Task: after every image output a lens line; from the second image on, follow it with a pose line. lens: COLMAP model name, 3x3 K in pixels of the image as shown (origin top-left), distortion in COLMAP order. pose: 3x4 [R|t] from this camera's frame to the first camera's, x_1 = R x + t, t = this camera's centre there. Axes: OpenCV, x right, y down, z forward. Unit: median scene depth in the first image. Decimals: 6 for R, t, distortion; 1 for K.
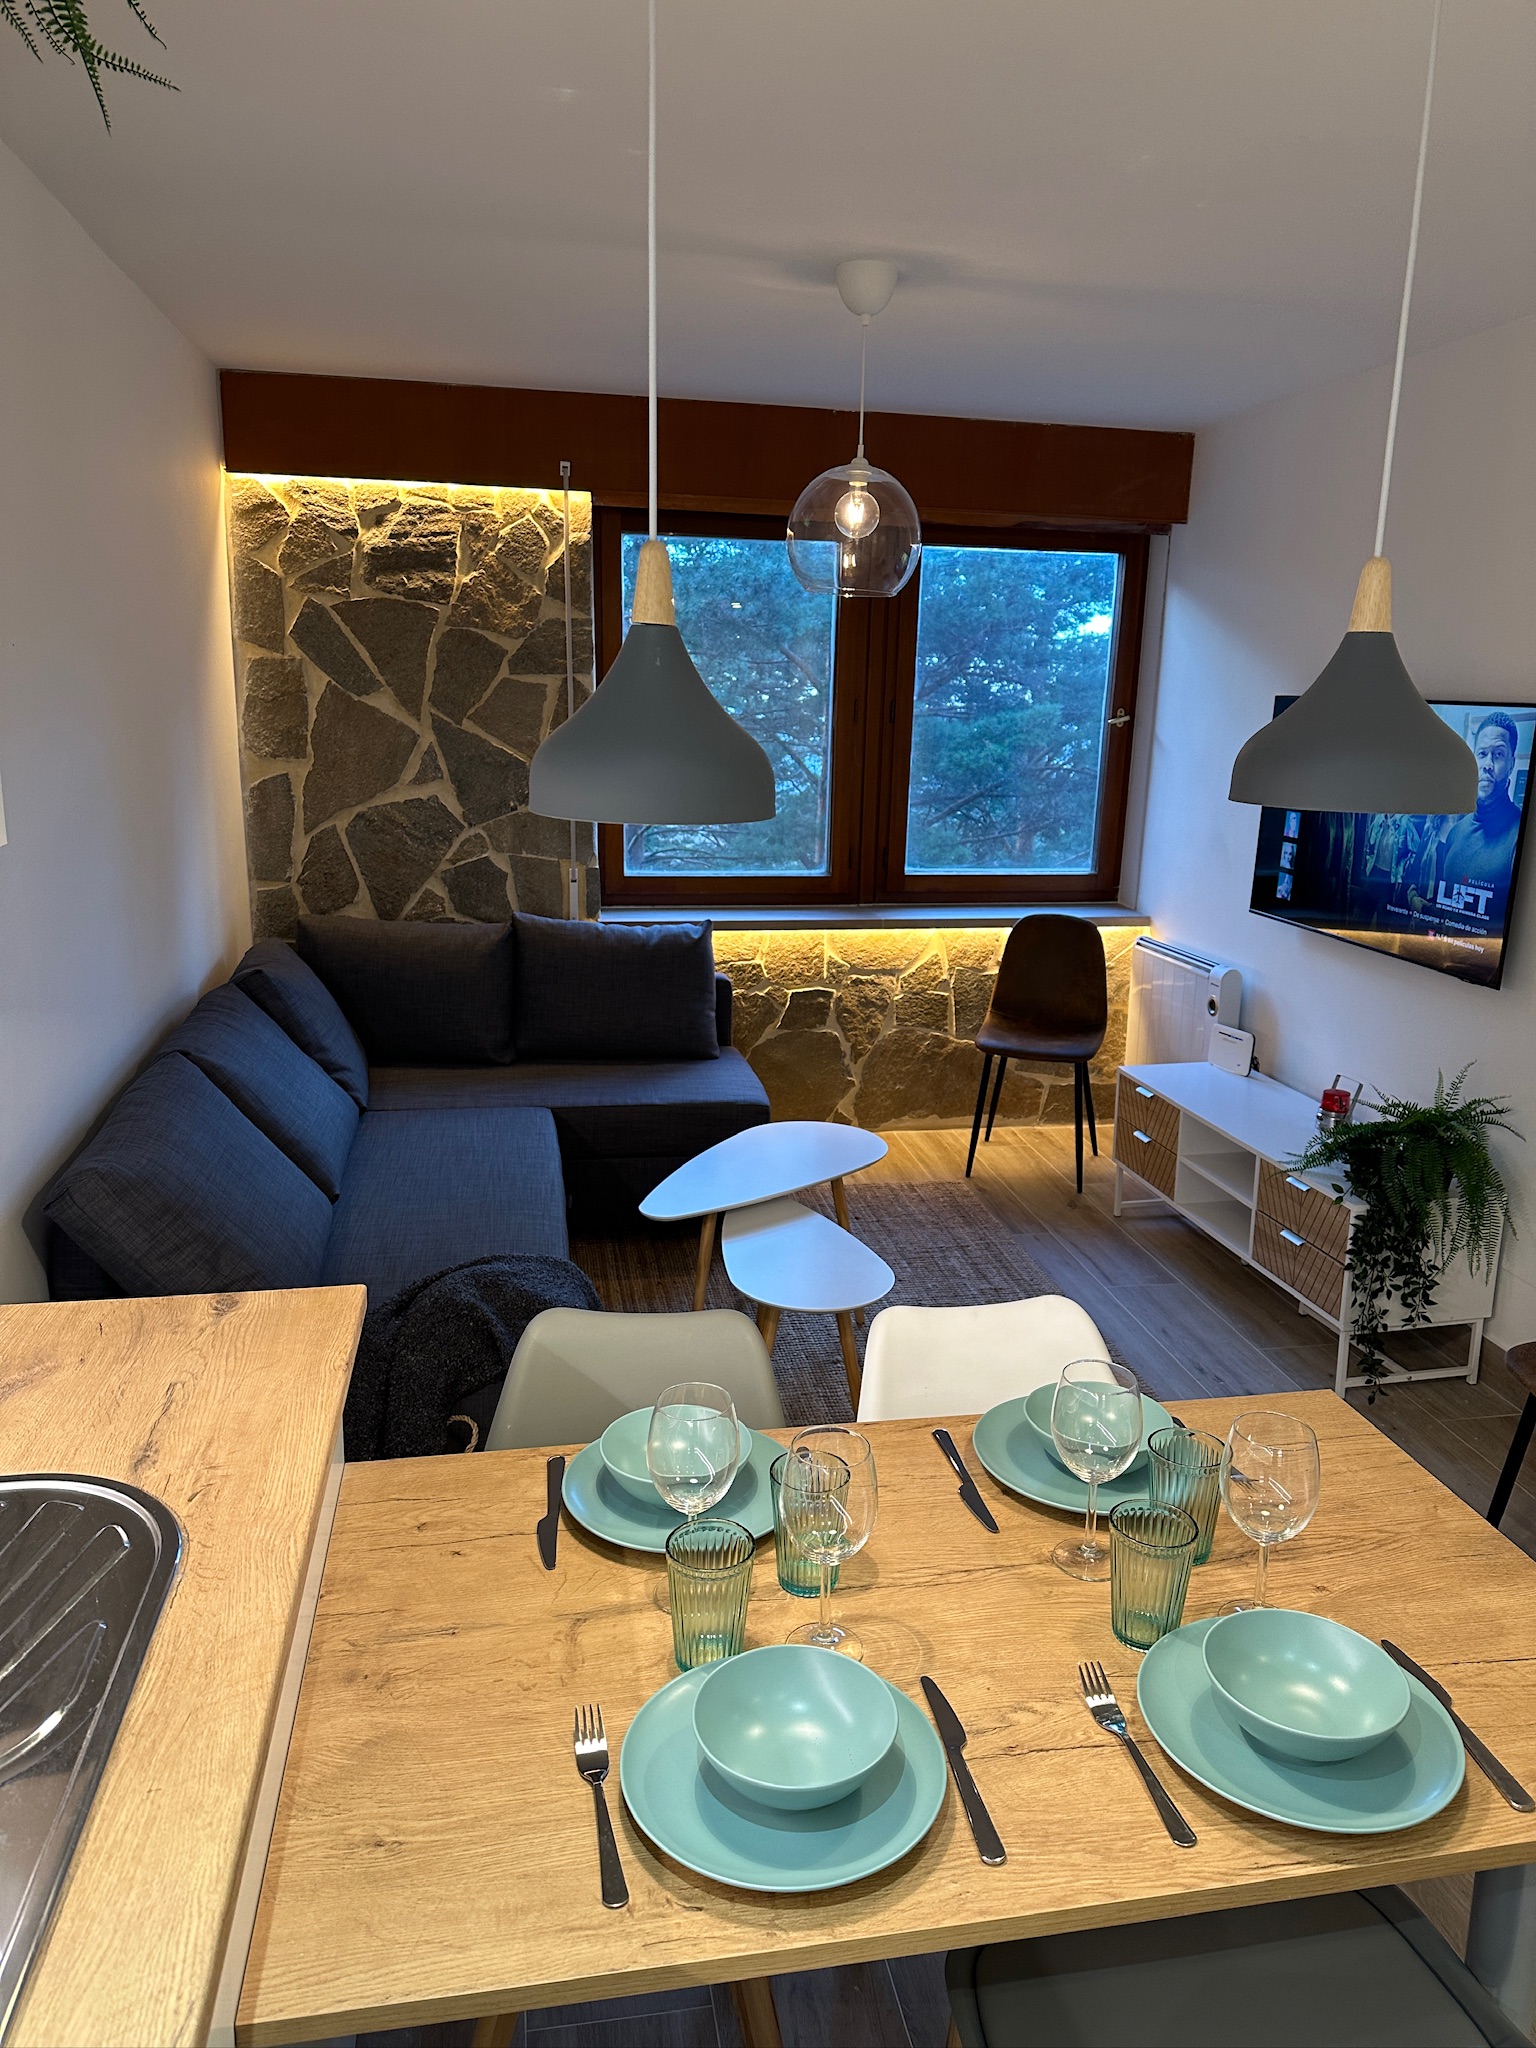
lens RADIAL K [[1389.6, 0, 768.0], [0, 1389.6, 1024.0], [0, 0, 1]] dist [0.001616, -0.002679]
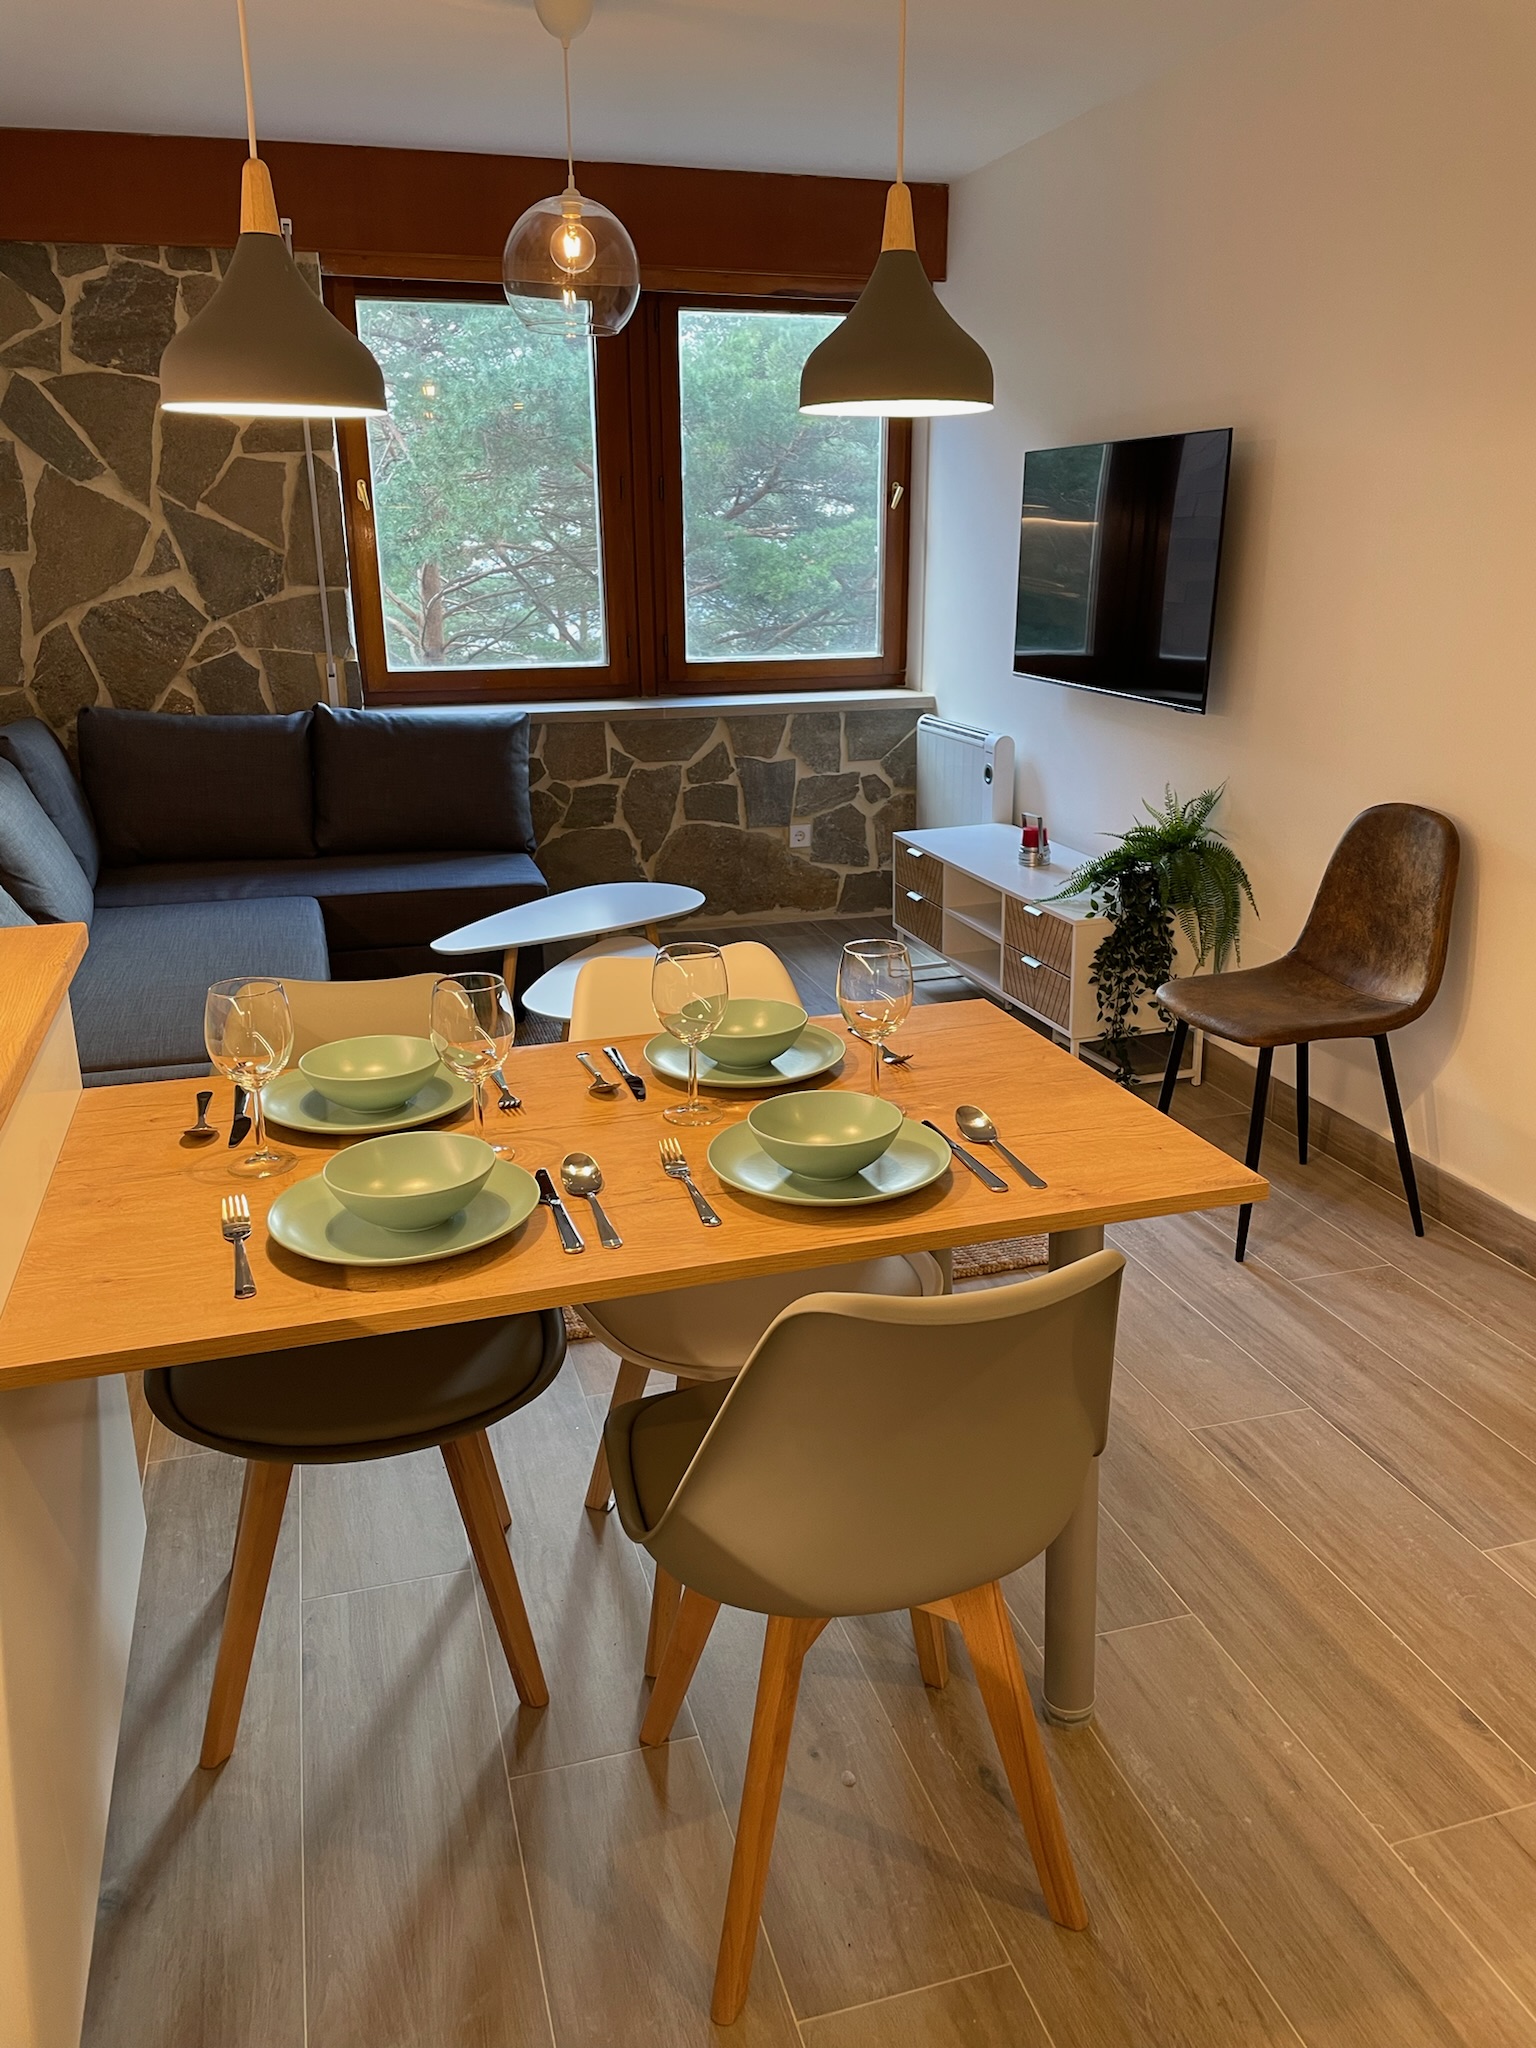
lens RADIAL K [[1522.0, 0, 768.0], [0, 1522.0, 1024.0], [0, 0, 1]] dist [-0.023633, -0.003052]
pose [[0.993078, -0.064506, 0.098155, 0.041764], [0.056494, 0.995003, 0.082322, 0.069240], [-0.102975, -0.076207, 0.991760, -0.082658]]
